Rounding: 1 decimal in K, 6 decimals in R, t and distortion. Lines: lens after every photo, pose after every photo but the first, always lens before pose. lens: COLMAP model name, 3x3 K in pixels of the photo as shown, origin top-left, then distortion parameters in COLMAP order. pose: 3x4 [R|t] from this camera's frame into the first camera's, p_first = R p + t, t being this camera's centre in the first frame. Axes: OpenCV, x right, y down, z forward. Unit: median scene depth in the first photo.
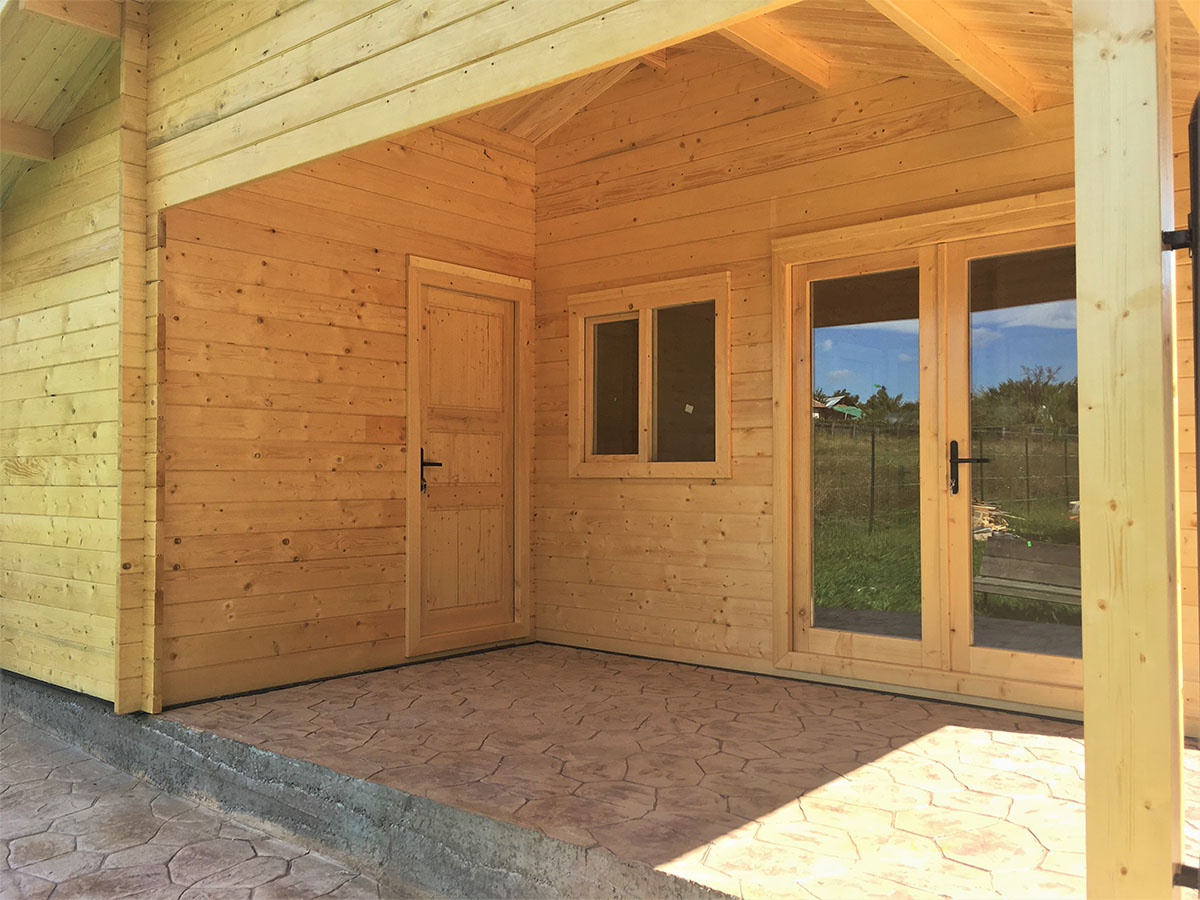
lens RADIAL K [[1037.6, 0, 600.0], [0, 1037.6, 450.0], [0, 0, 1]] dist [0.061430, -0.089835]
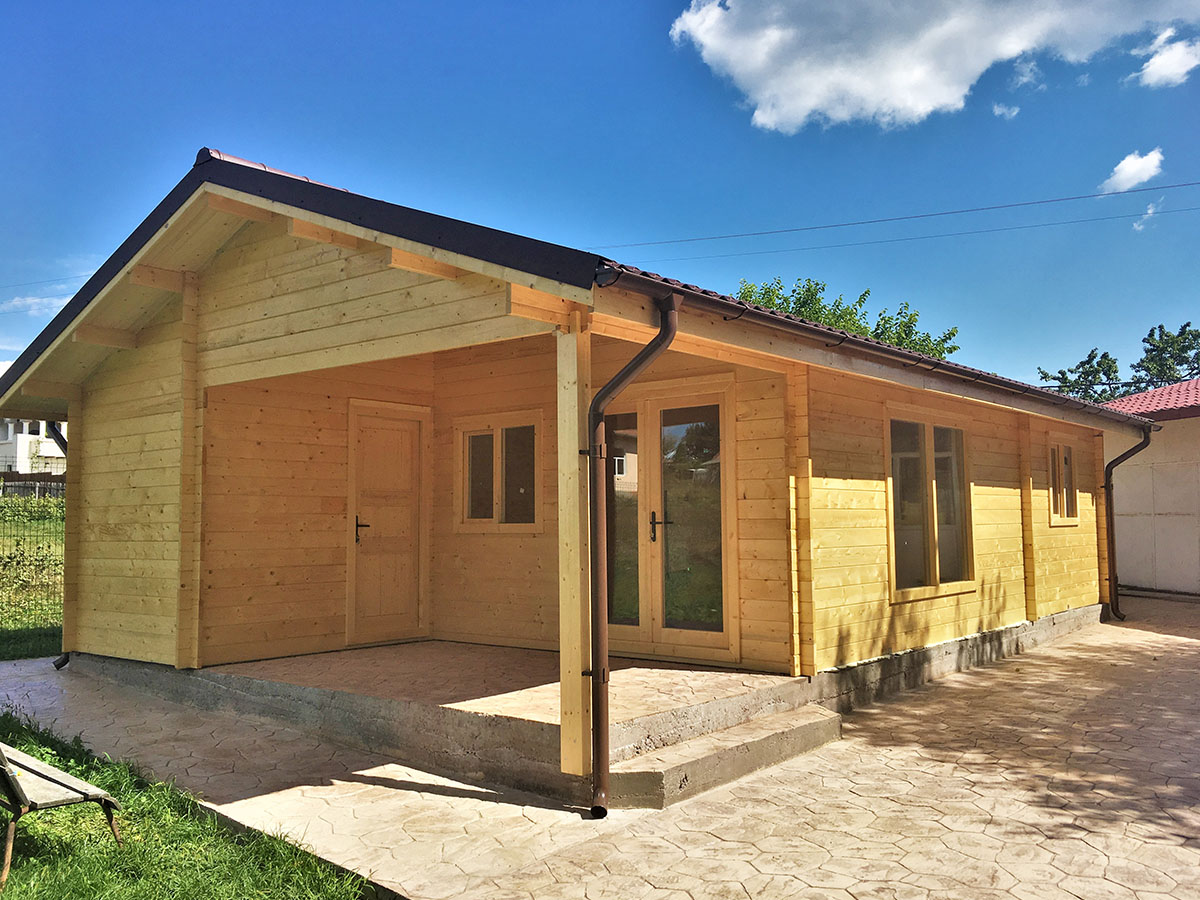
lens RADIAL K [[1048.4, 0, 600.0], [0, 1048.4, 450.0], [0, 0, 1]] dist [0.046386, -0.012144]
pose [[0.999873, -0.005791, 0.014832, 0.199813], [0.006510, 0.998783, -0.048889, -0.023847], [-0.014531, 0.048979, 0.998694, -0.701490]]
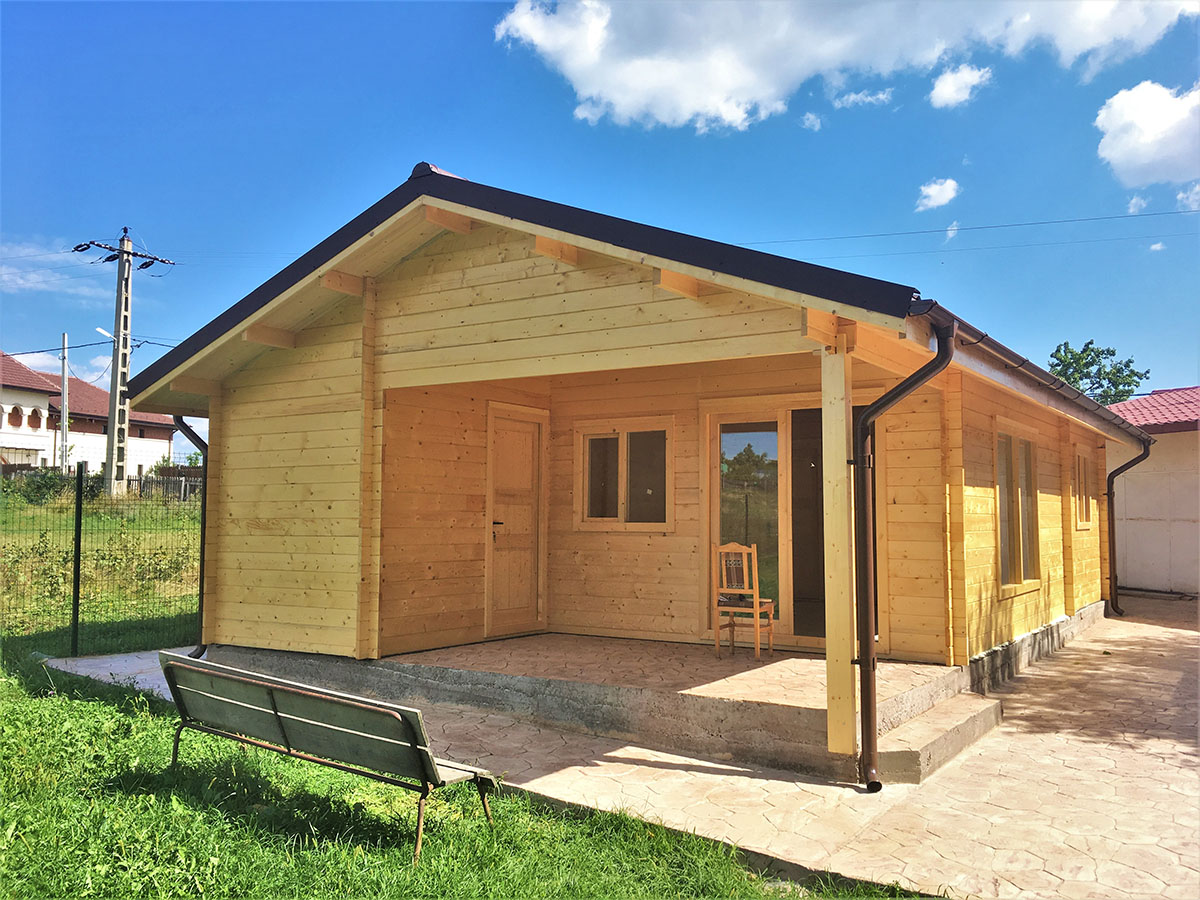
lens RADIAL K [[1037.6, 0, 600.0], [0, 1037.6, 450.0], [0, 0, 1]] dist [0.061430, -0.089835]
pose [[0.992745, 0.012928, 0.119542, -0.219558], [-0.007460, 0.998910, -0.046075, -0.031281], [-0.120007, 0.044849, 0.991760, -0.761772]]
